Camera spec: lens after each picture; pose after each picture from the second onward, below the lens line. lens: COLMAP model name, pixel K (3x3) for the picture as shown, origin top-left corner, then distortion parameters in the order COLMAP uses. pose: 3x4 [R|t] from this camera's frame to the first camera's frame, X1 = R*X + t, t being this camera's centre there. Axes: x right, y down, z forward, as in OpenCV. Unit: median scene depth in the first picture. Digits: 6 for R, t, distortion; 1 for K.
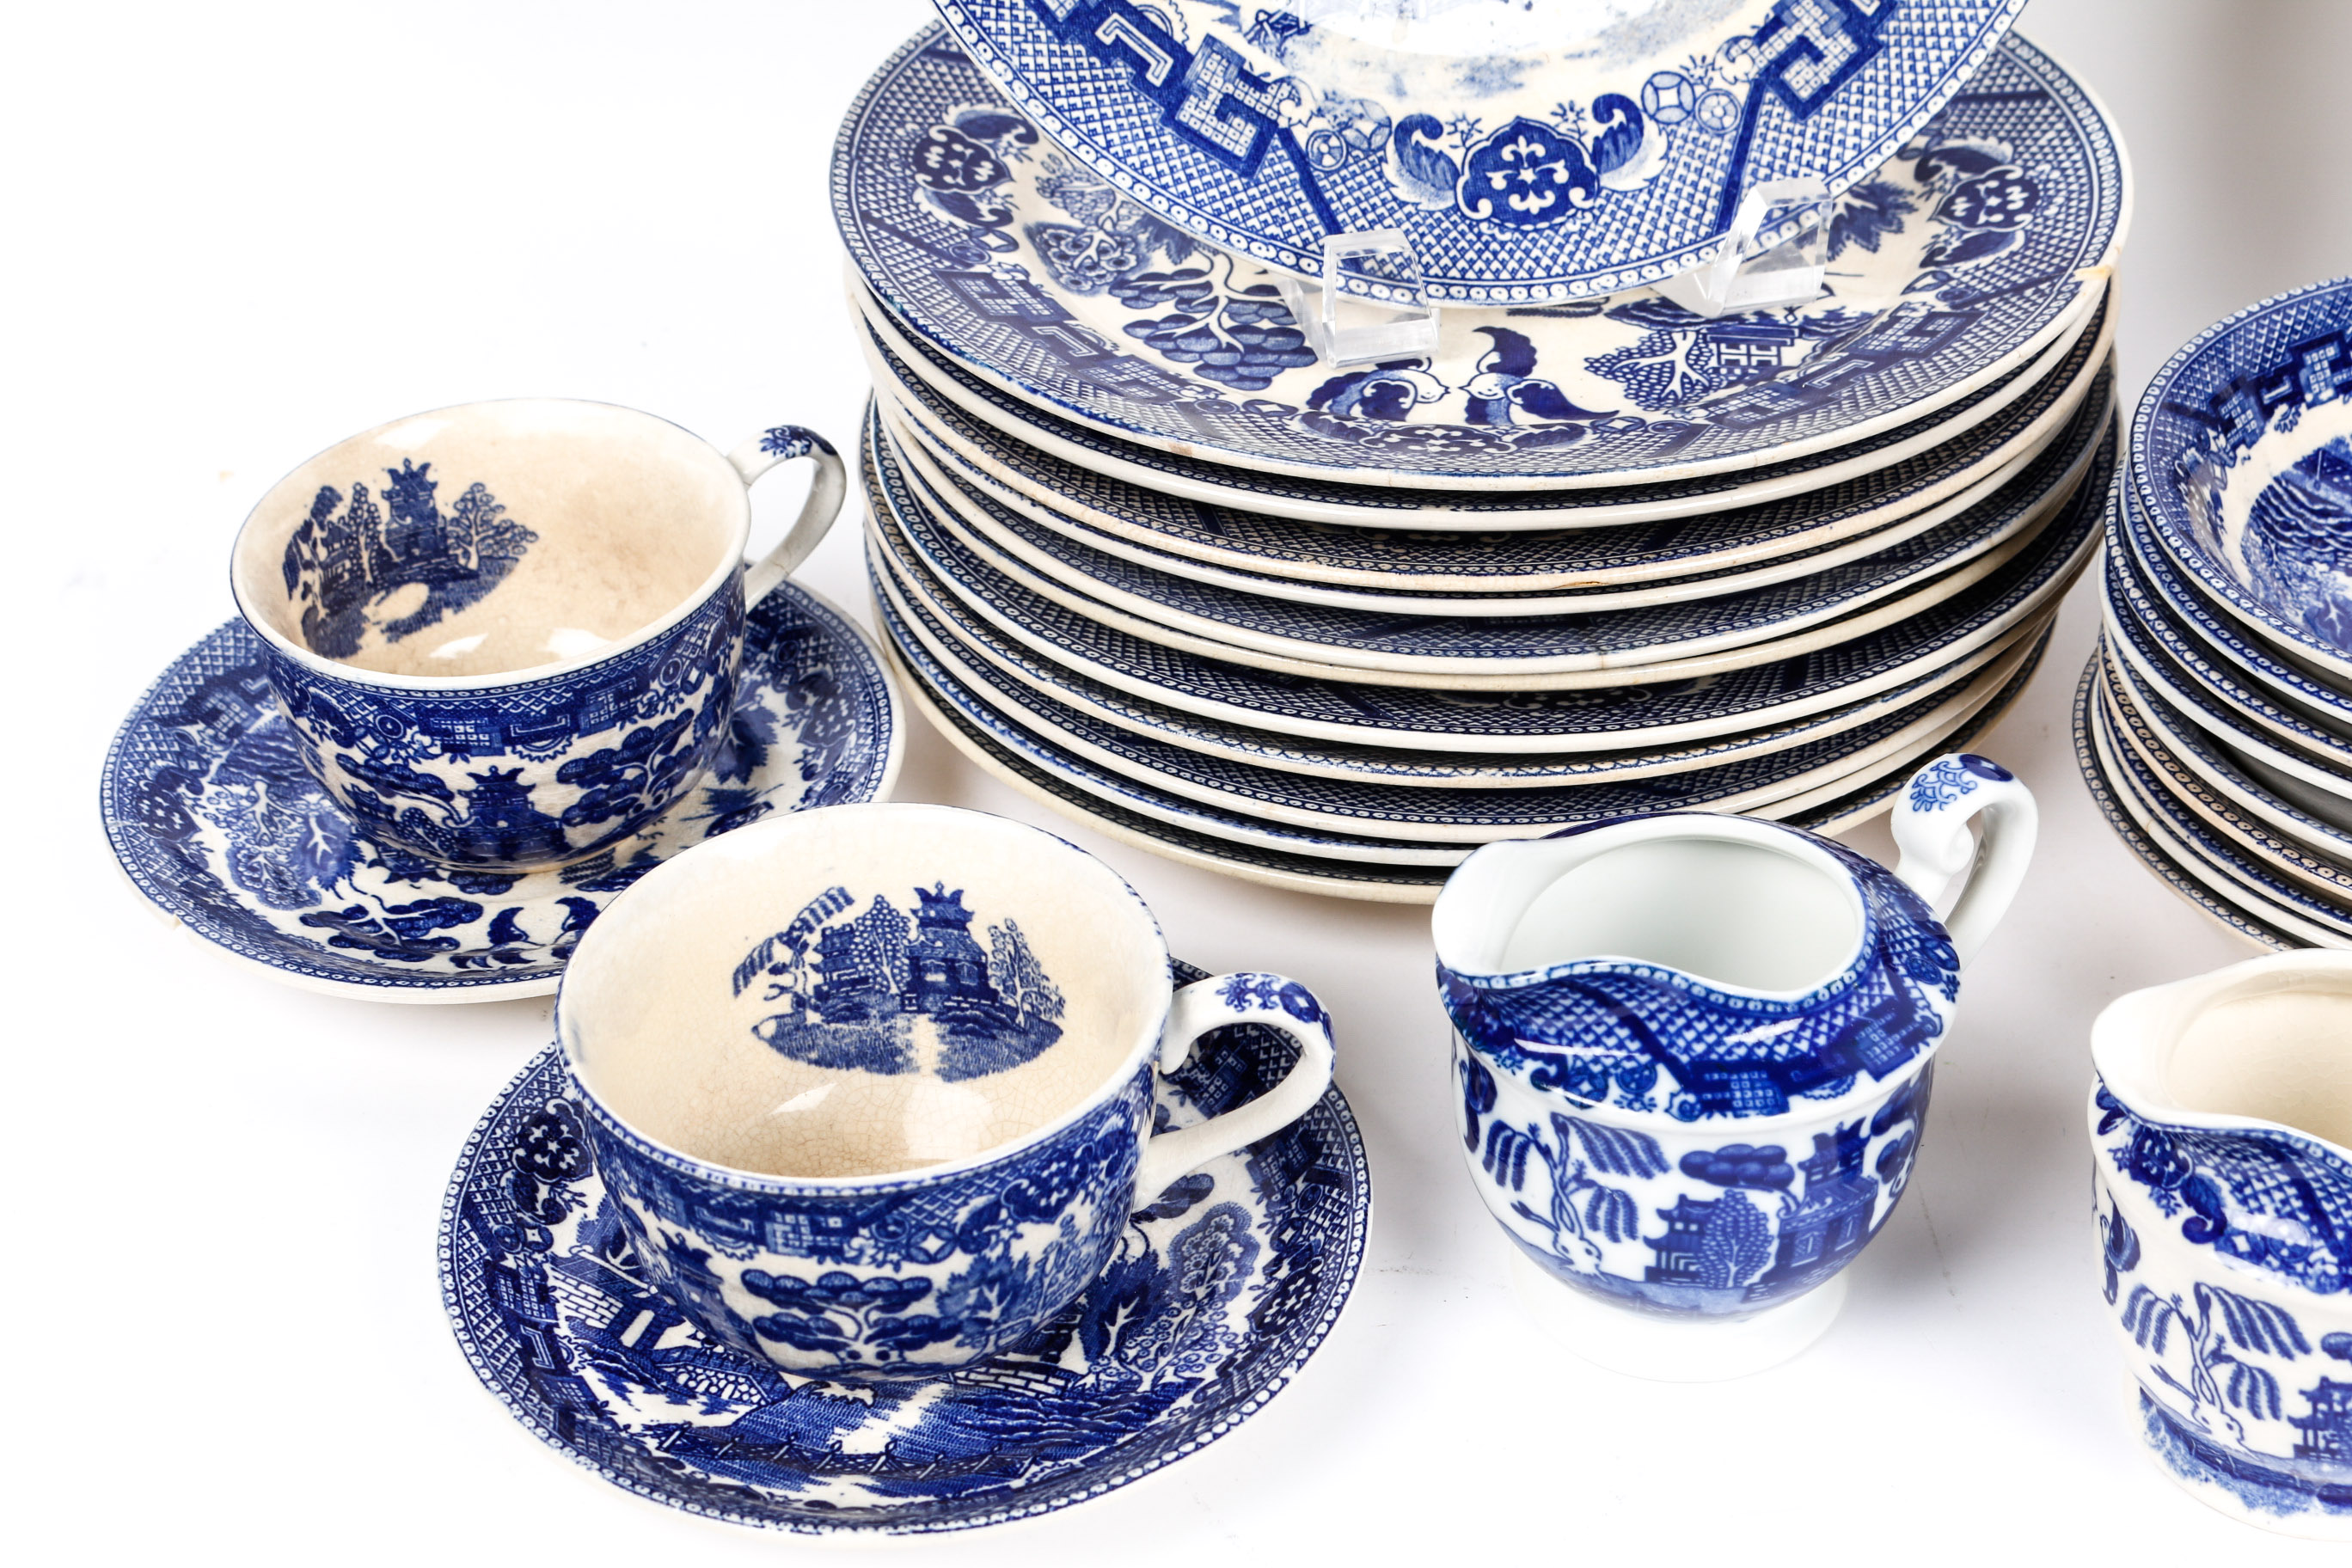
lens RADIAL K [[3863.9, 0, 1133.3], [0, 3863.9, 854.9], [0, 0, 1]] dist [-0.047845, 0.000000]
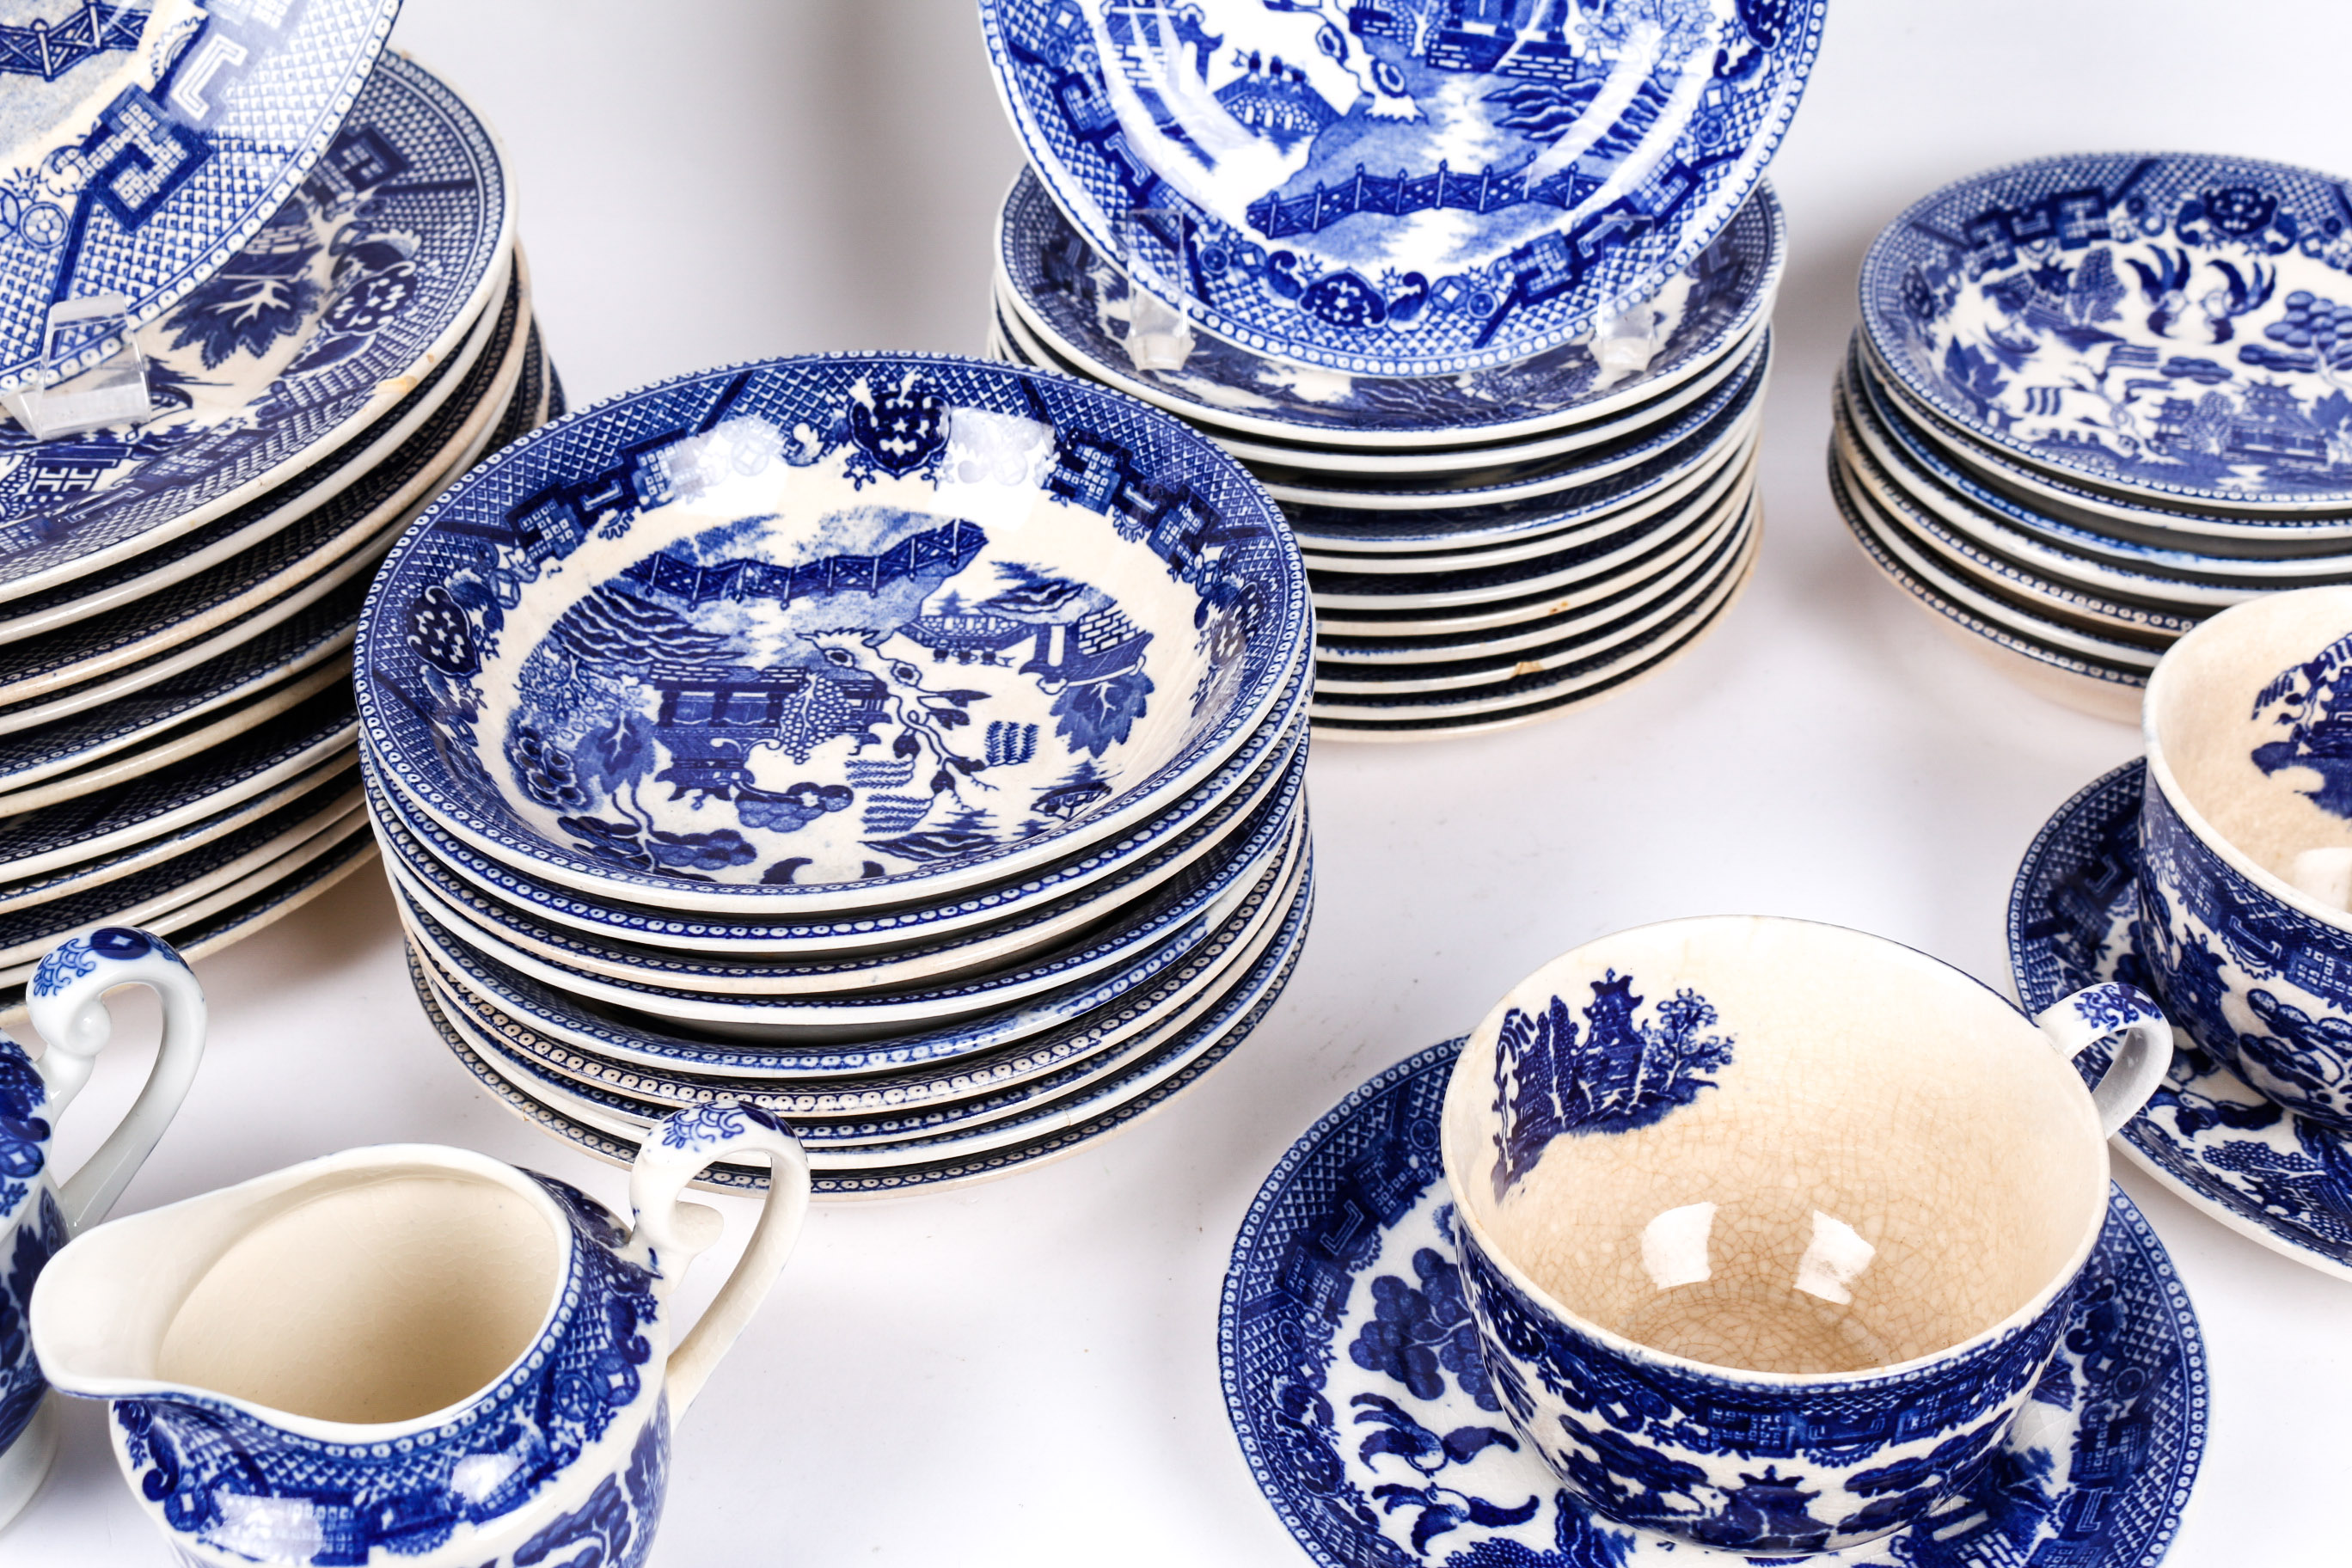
lens RADIAL K [[3133.7, 0, 1182.0], [0, 3133.7, 807.9], [0, 0, 1]] dist [-0.054694, 0.000000]
pose [[0.996476, -0.042479, 0.072333, 0.377029], [0.039250, 0.998193, 0.045499, -0.071003], [-0.074135, -0.042499, 0.996342, 0.192566]]
